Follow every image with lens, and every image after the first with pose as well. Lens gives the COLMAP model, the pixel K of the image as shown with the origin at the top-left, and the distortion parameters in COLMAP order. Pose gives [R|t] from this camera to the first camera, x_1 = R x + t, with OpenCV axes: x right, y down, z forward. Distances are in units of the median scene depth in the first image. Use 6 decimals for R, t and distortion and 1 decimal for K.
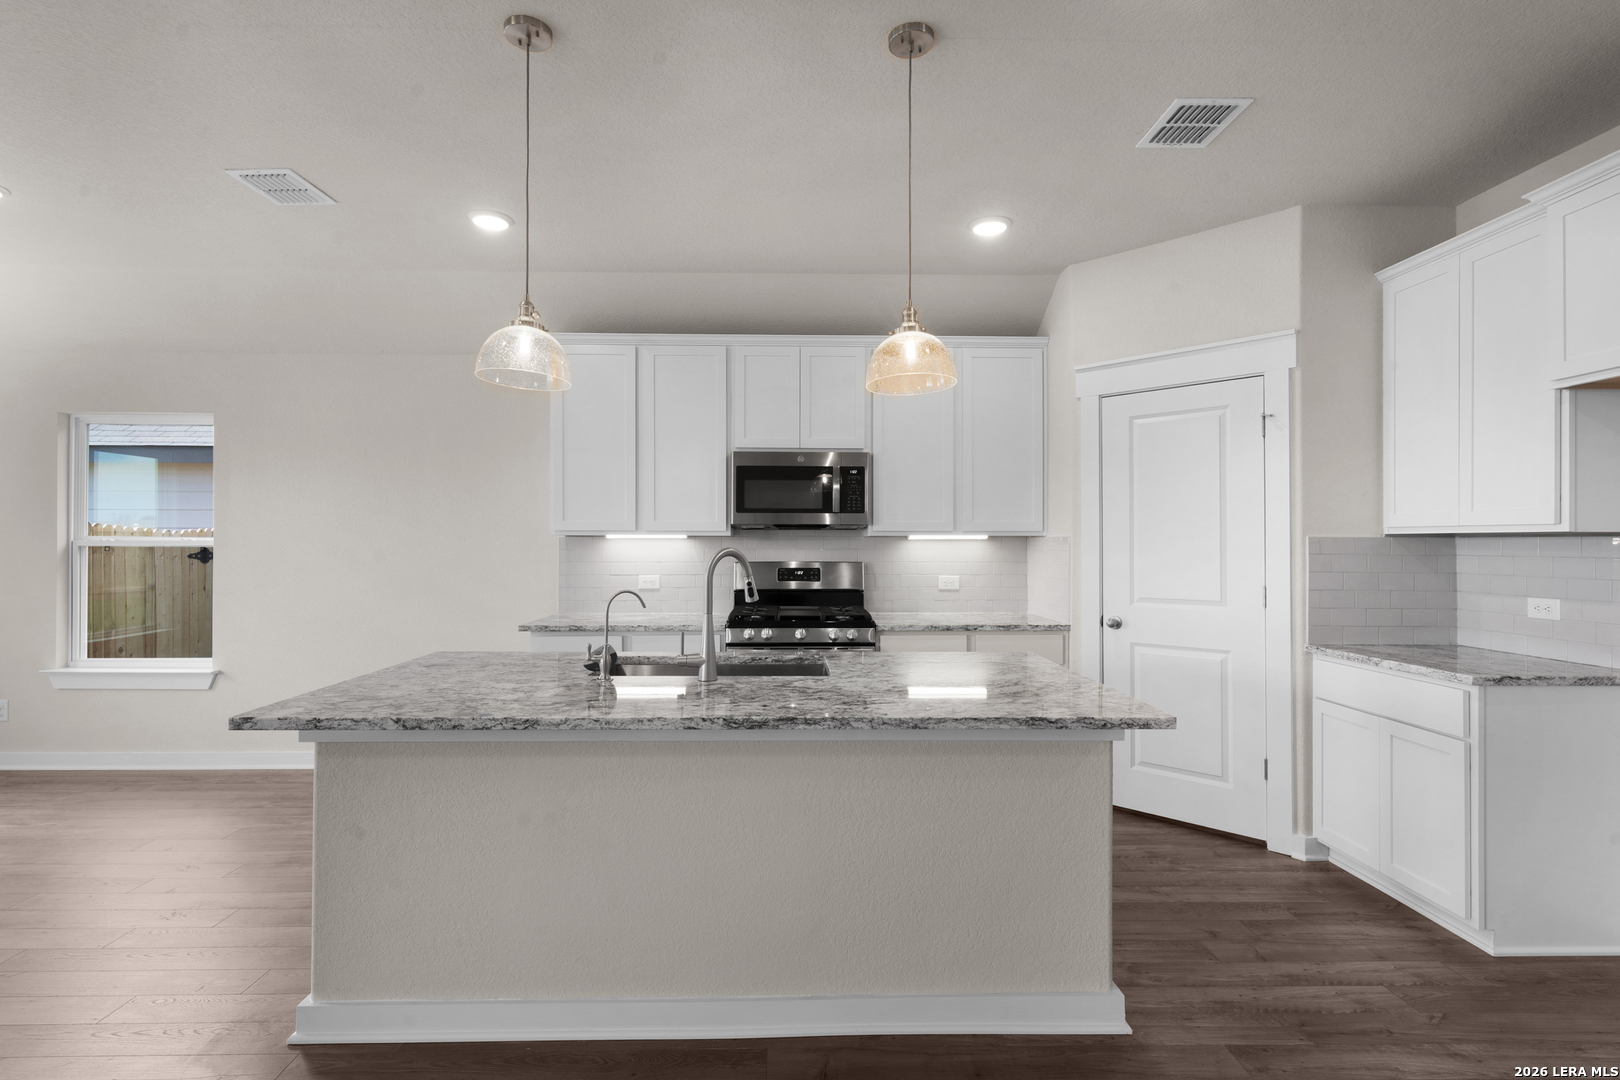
lens RADIAL K [[766.3, 0, 800.5], [0, 766.3, 544.8], [0, 0, 1]] dist [-0.001752, -0.000602]
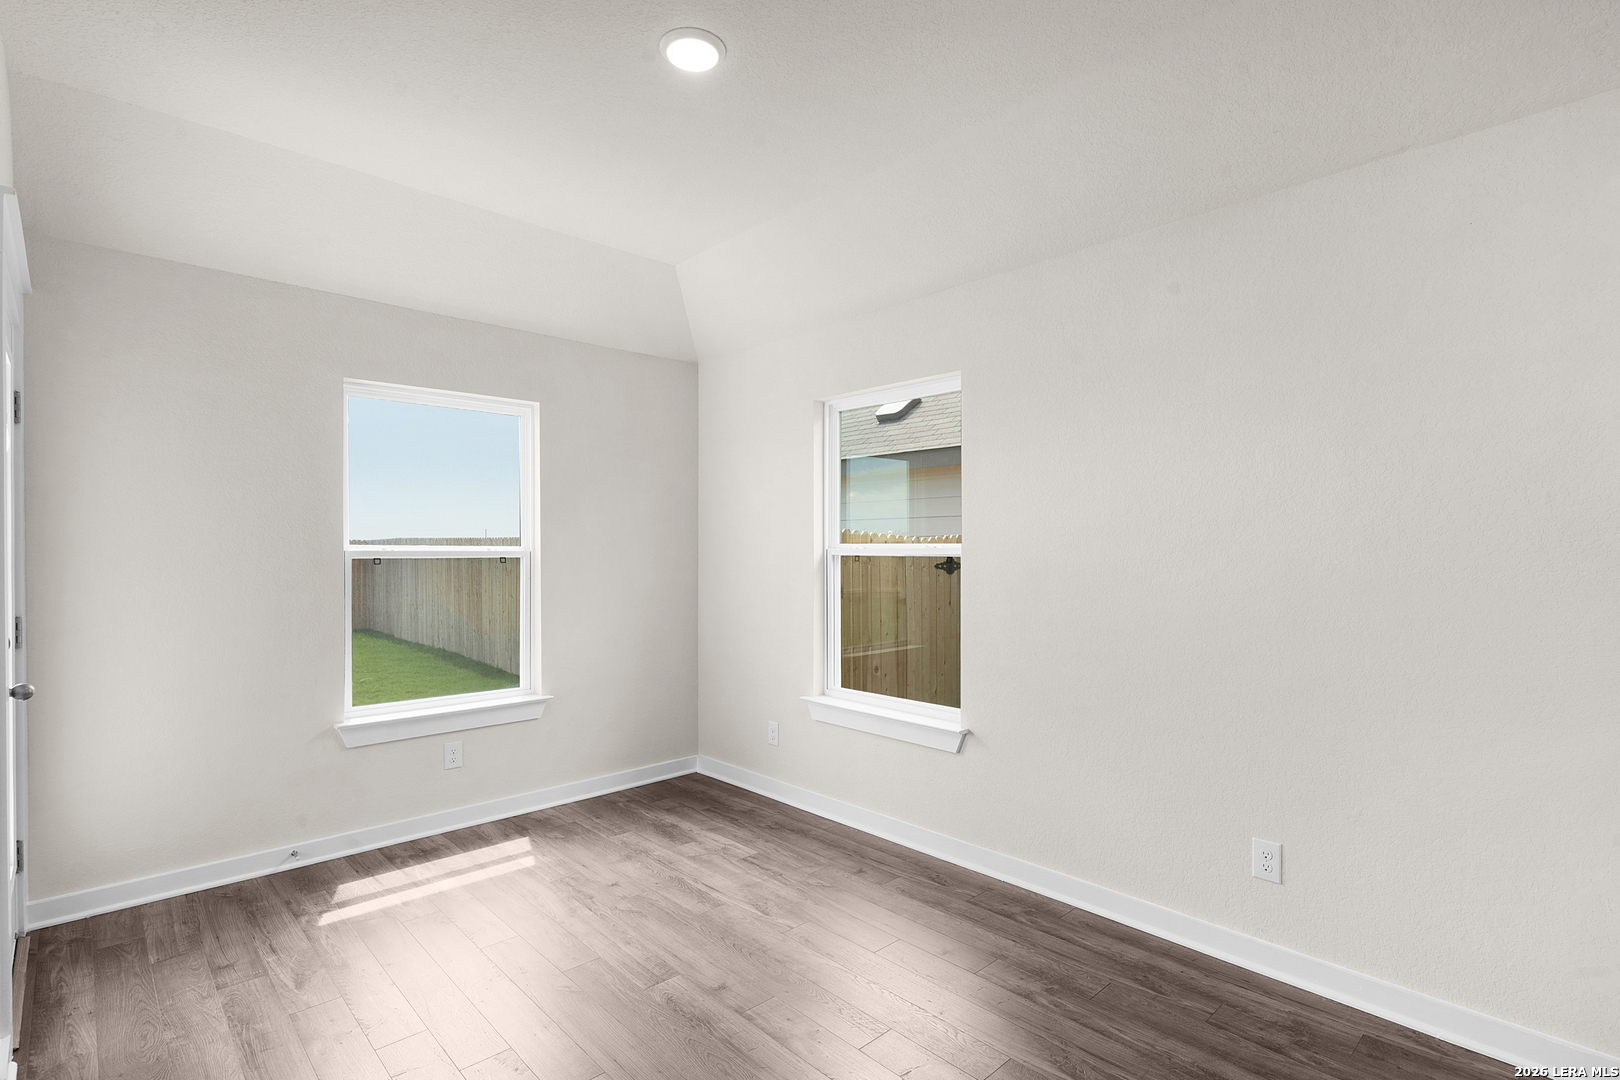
lens RADIAL K [[795.3, 0, 802.7], [0, 795.3, 546.6], [0, 0, 1]] dist [0.013280, -0.000376]
pose [[0.666323, -0.003409, -0.745656, -0.320933], [-0.000249, 0.999988, -0.004794, -0.004211], [0.745663, 0.003380, 0.666314, 0.405010]]
